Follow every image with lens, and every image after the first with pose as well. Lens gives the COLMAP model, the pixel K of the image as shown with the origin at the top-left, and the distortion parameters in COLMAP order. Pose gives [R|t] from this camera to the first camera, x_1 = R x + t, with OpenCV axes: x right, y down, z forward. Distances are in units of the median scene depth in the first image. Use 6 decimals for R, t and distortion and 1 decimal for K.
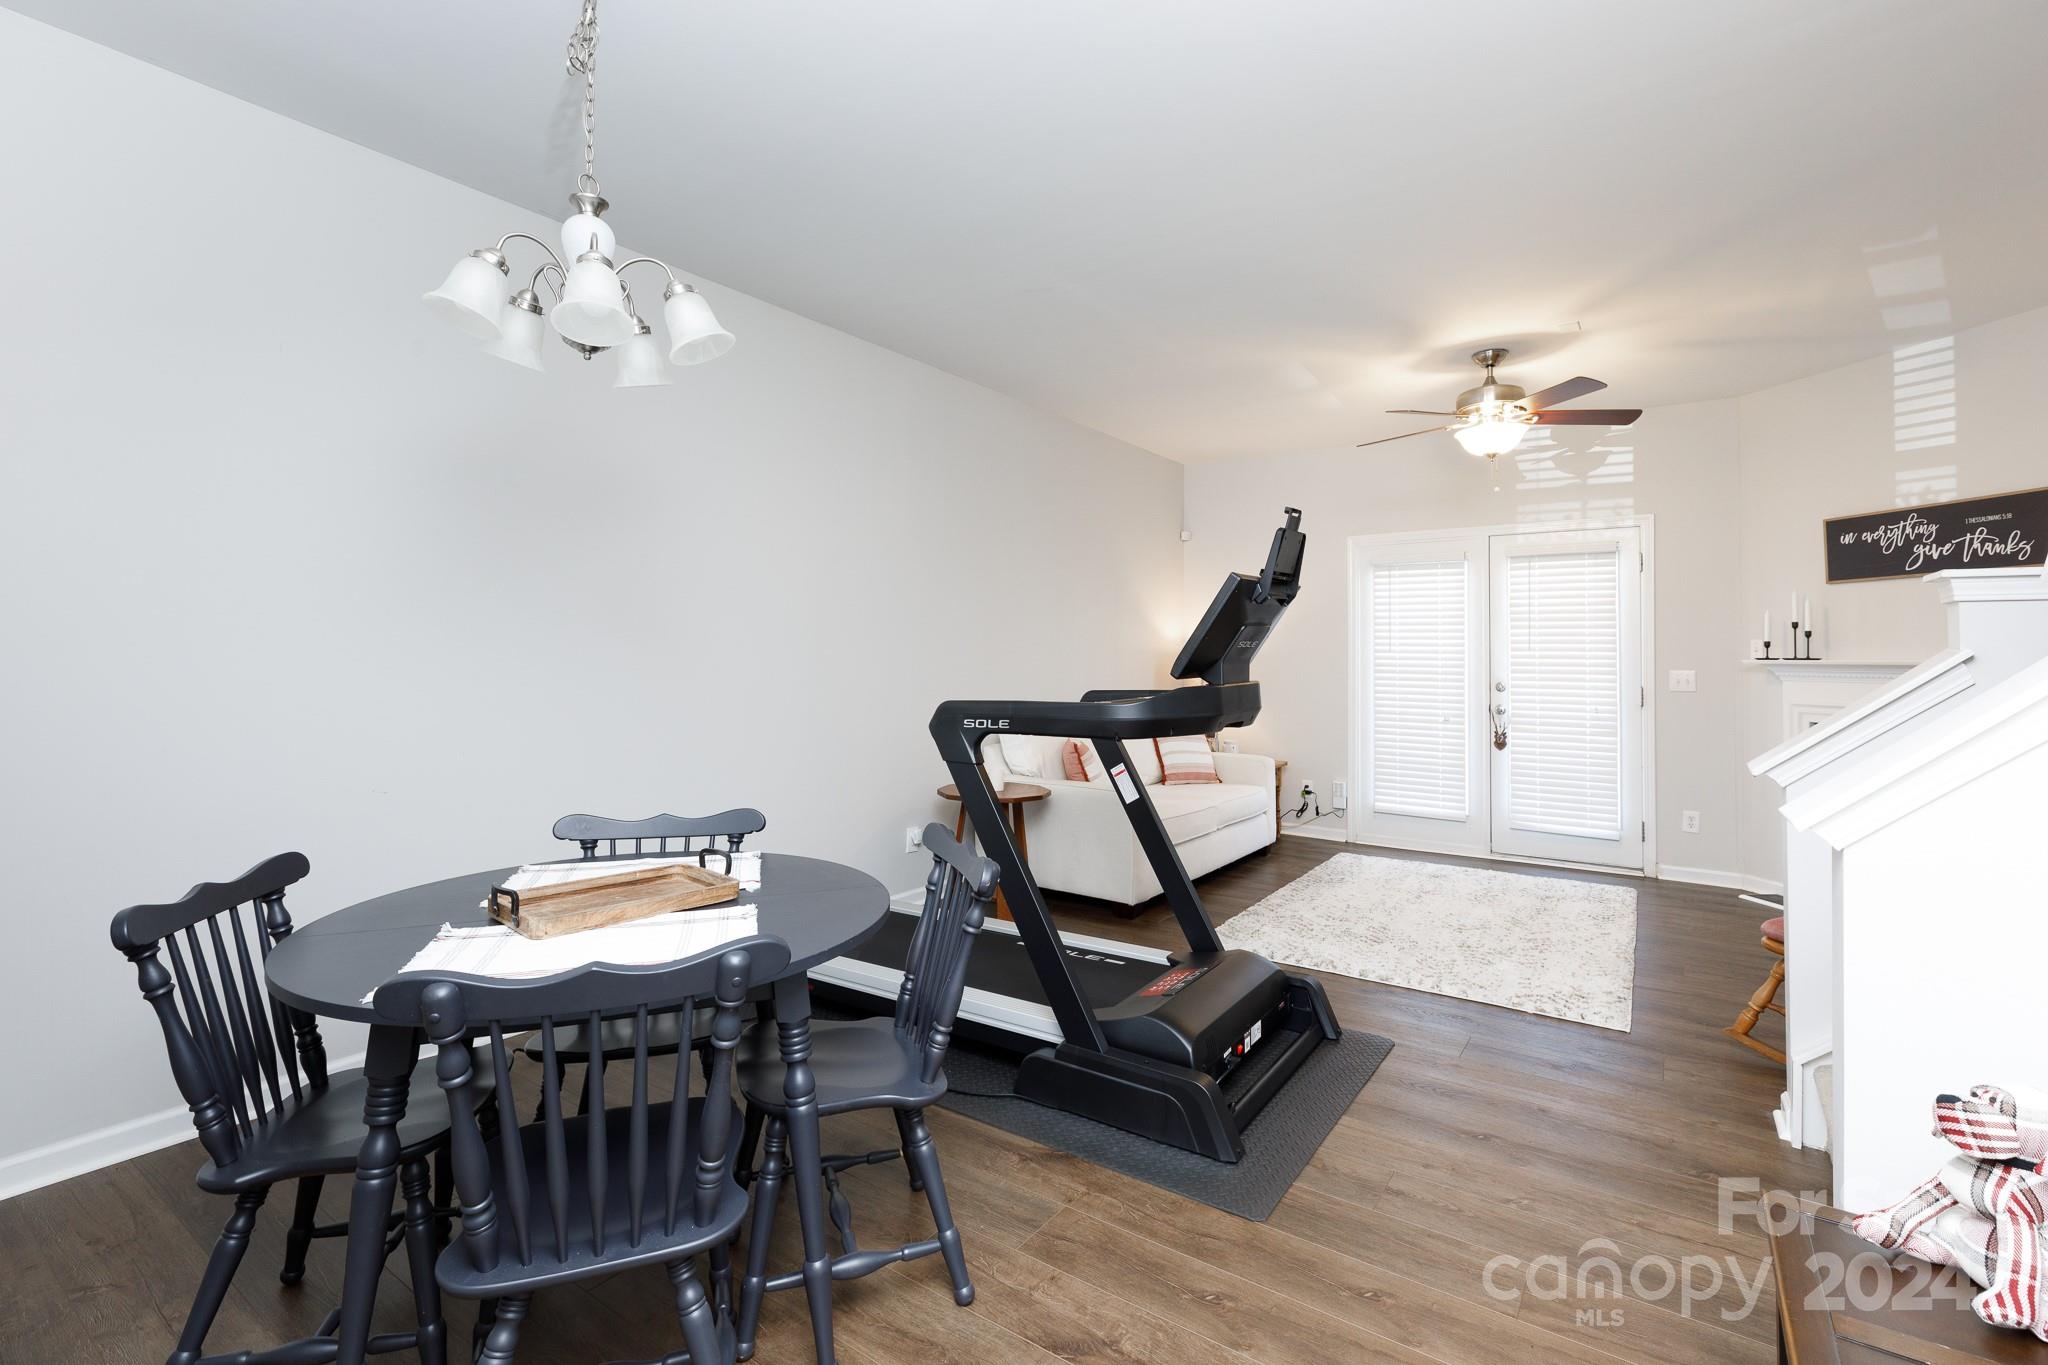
lens RADIAL K [[899.1, 0, 1027.3], [0, 899.1, 625.1], [0, 0, 1]] dist [0.000961, -0.000107]
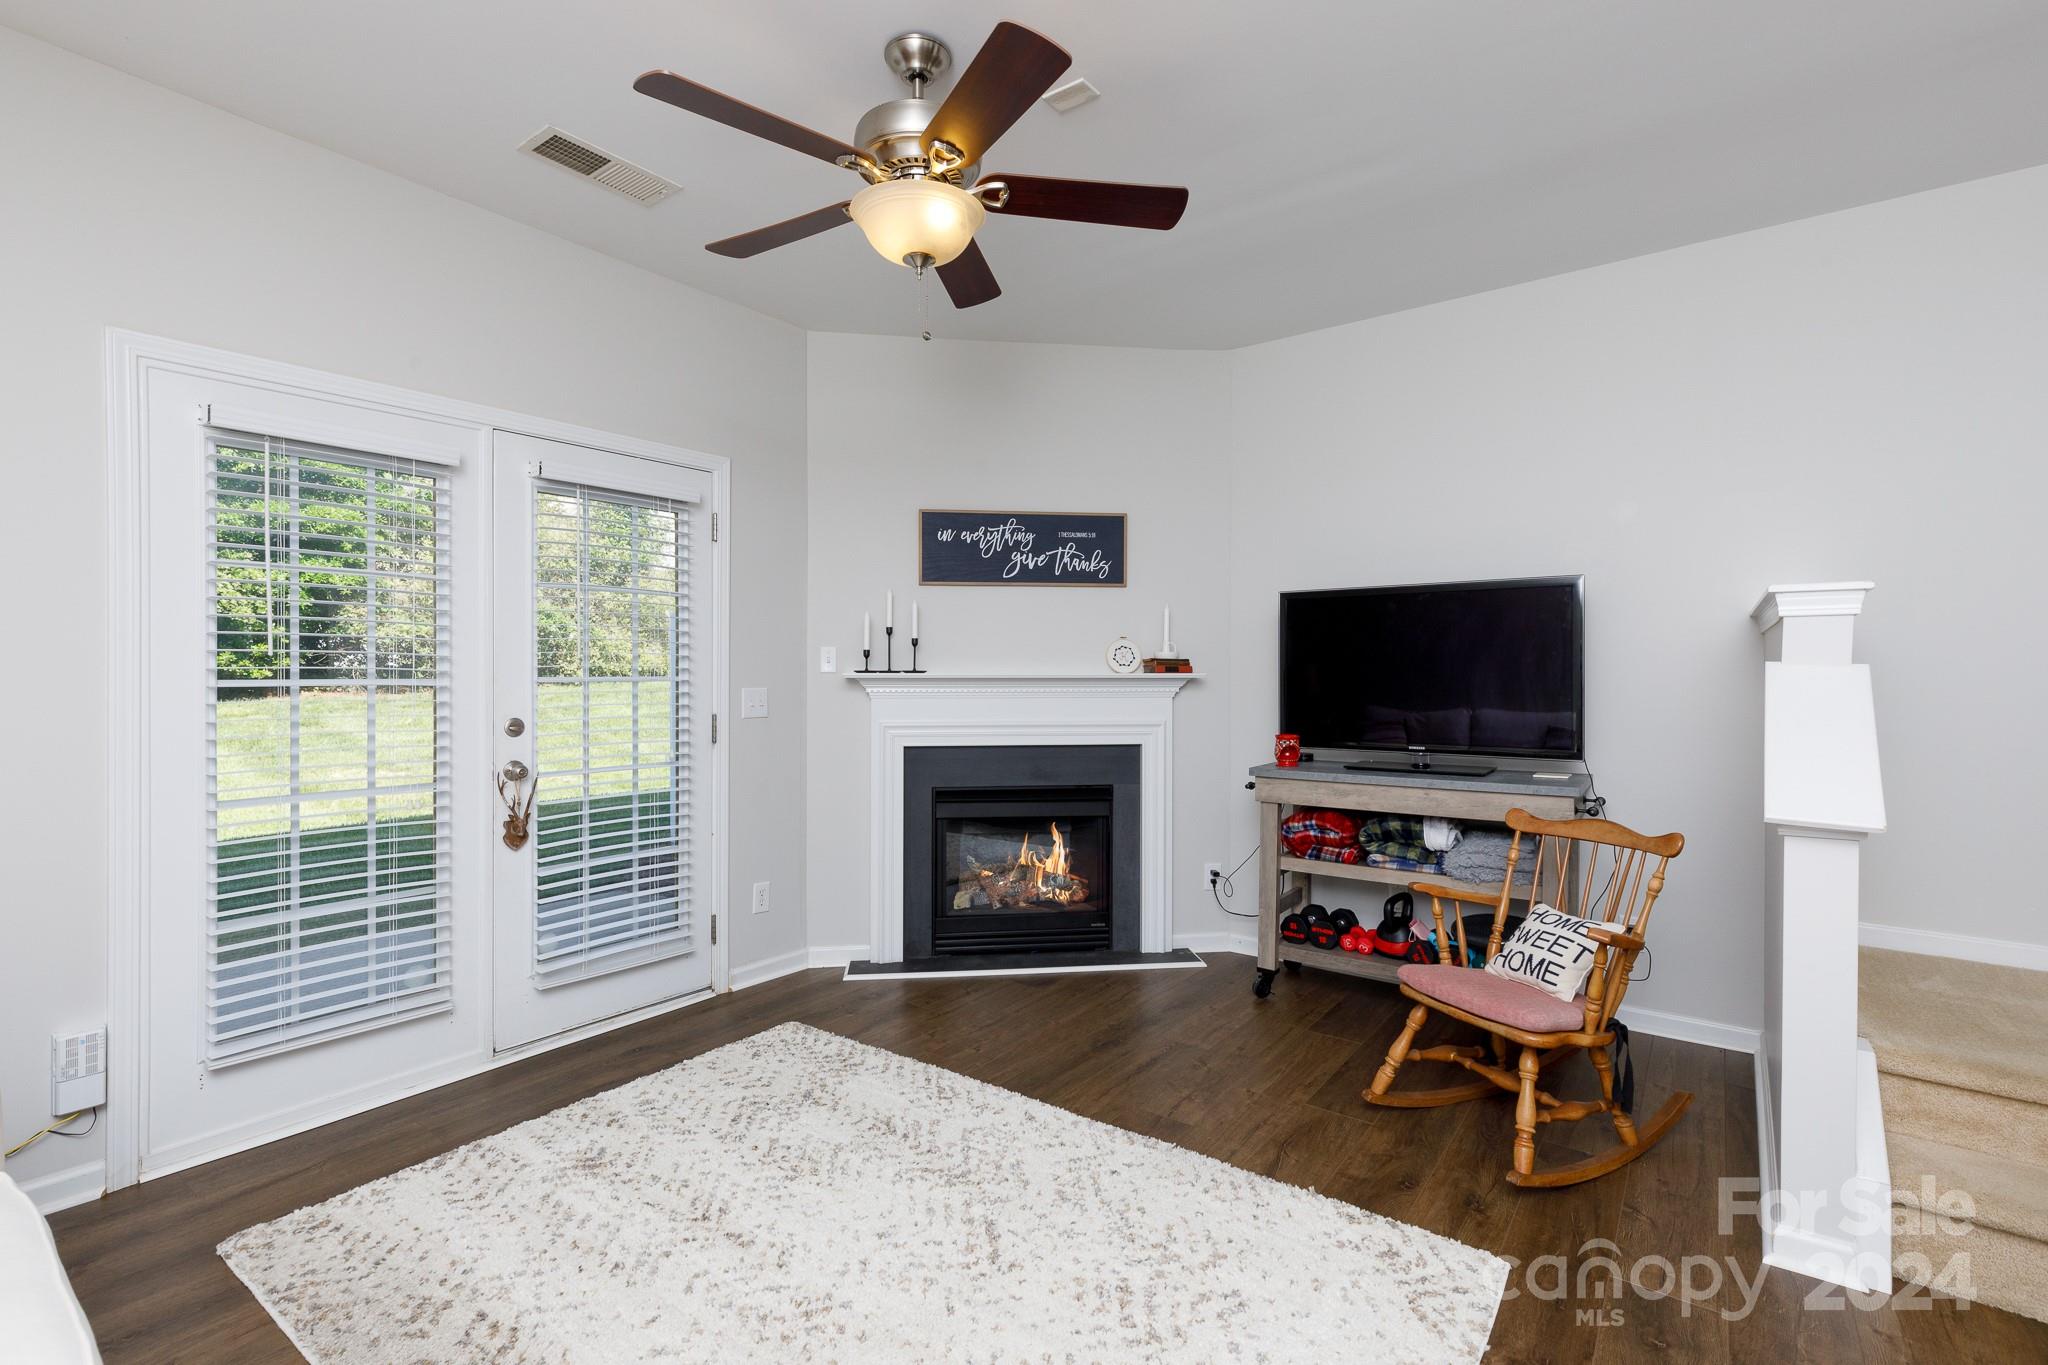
lens RADIAL K [[923.1, 0, 1013.1], [0, 923.1, 678.9], [0, 0, 1]] dist [0.007212, -0.000297]
pose [[0.036920, -0.014751, 0.999209, 0.006805], [-0.036858, 0.999191, 0.016113, 0.023710], [-0.998638, -0.037423, 0.036347, 0.772798]]
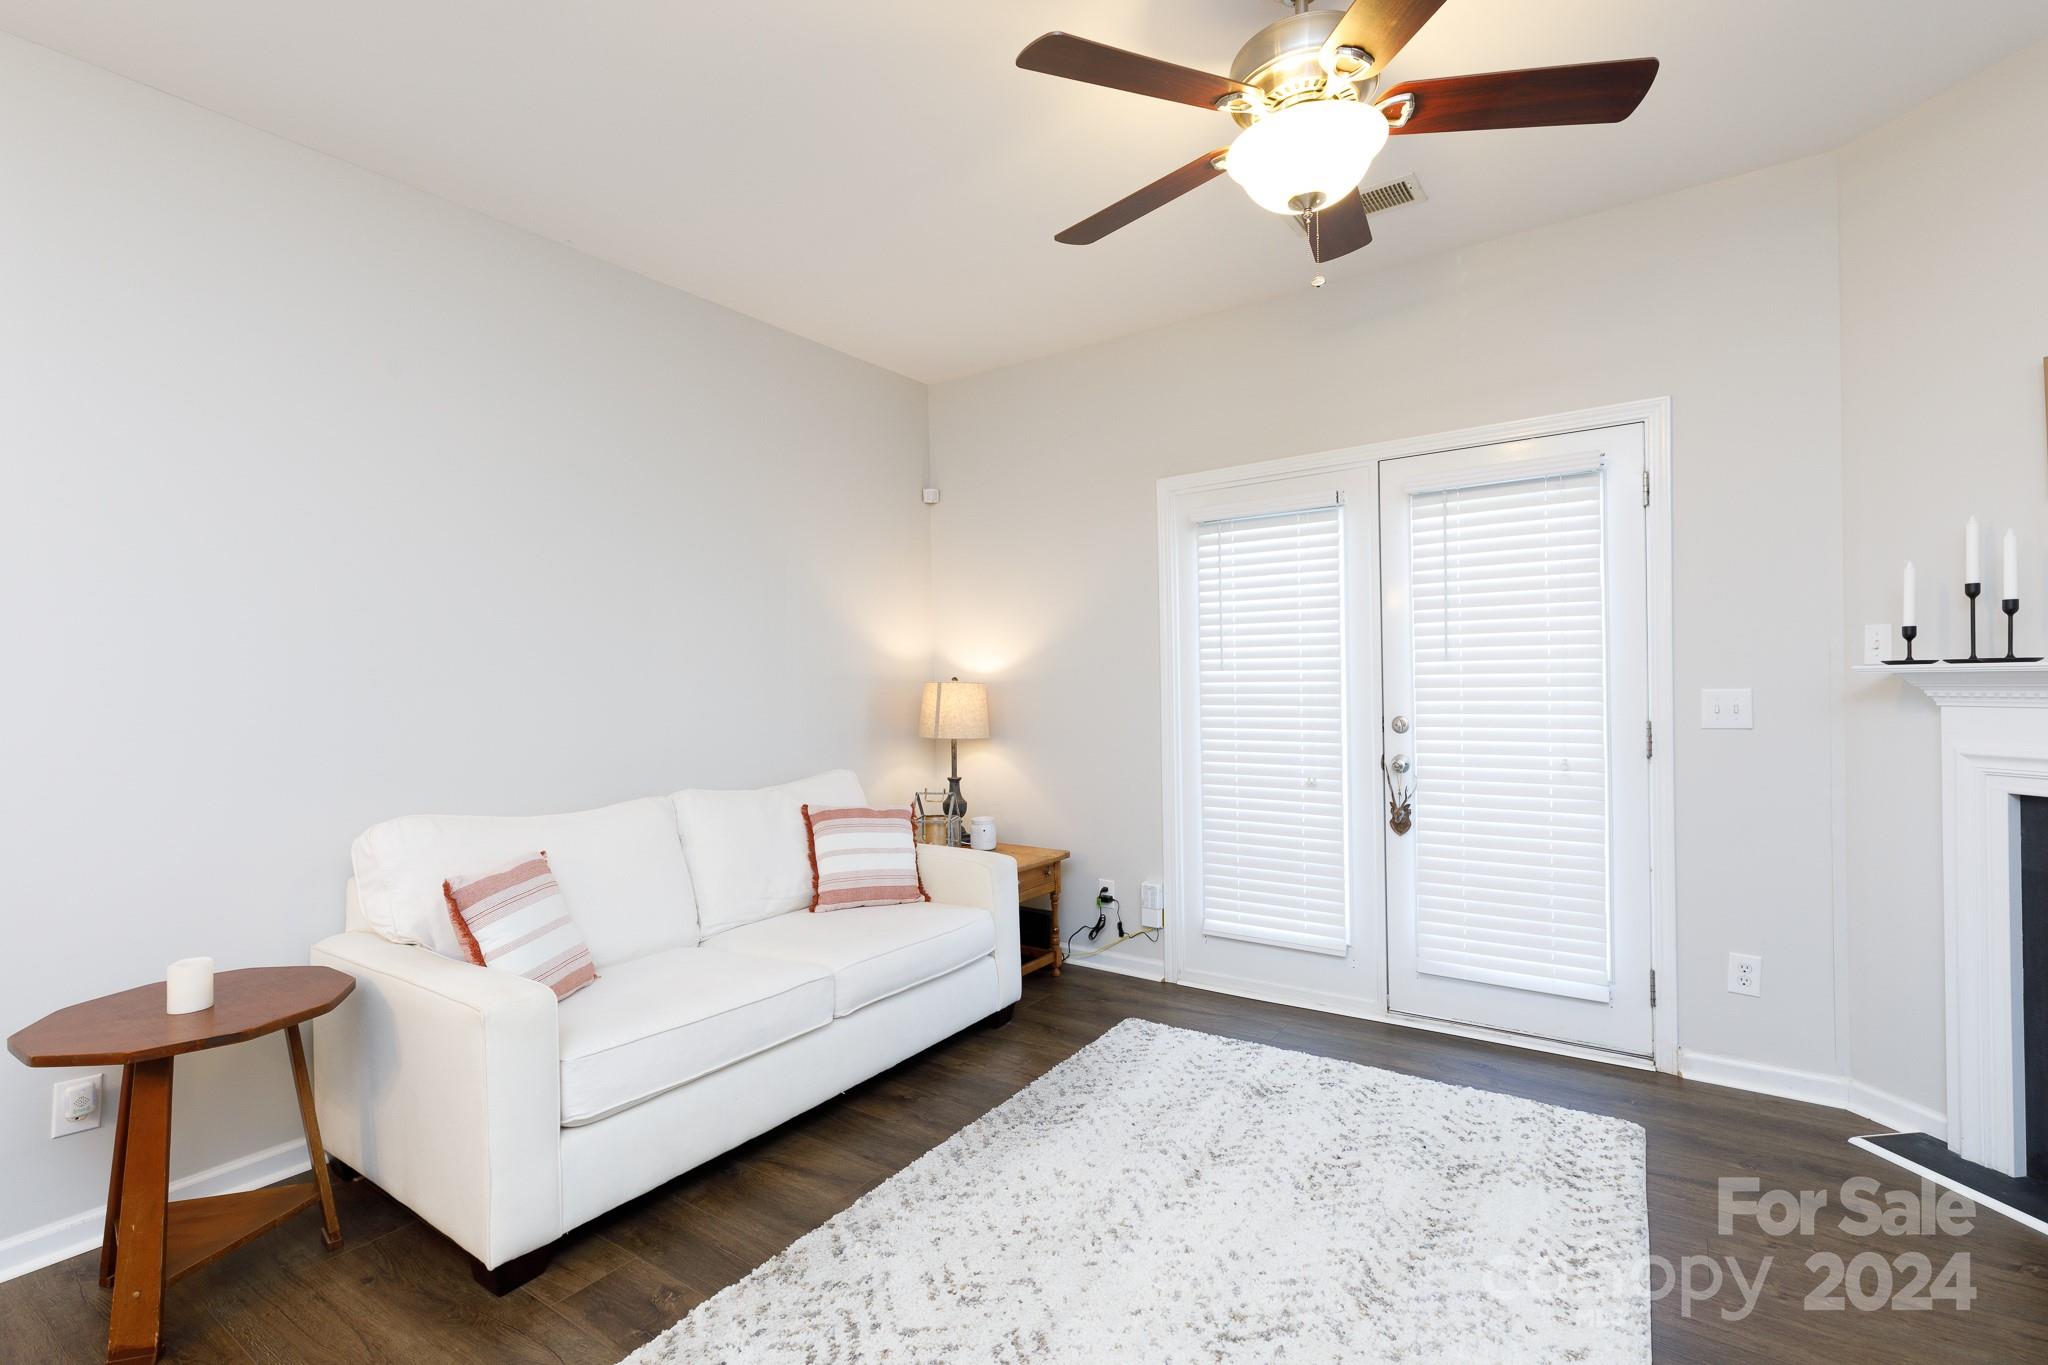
lens RADIAL K [[923.1, 0, 1013.1], [0, 923.1, 678.9], [0, 0, 1]] dist [0.007212, -0.000297]
pose [[0.999591, -0.026481, 0.010832, 0.304302], [0.026140, 0.999193, 0.030485, 0.017071], [-0.011630, -0.030189, 0.999477, 0.461438]]
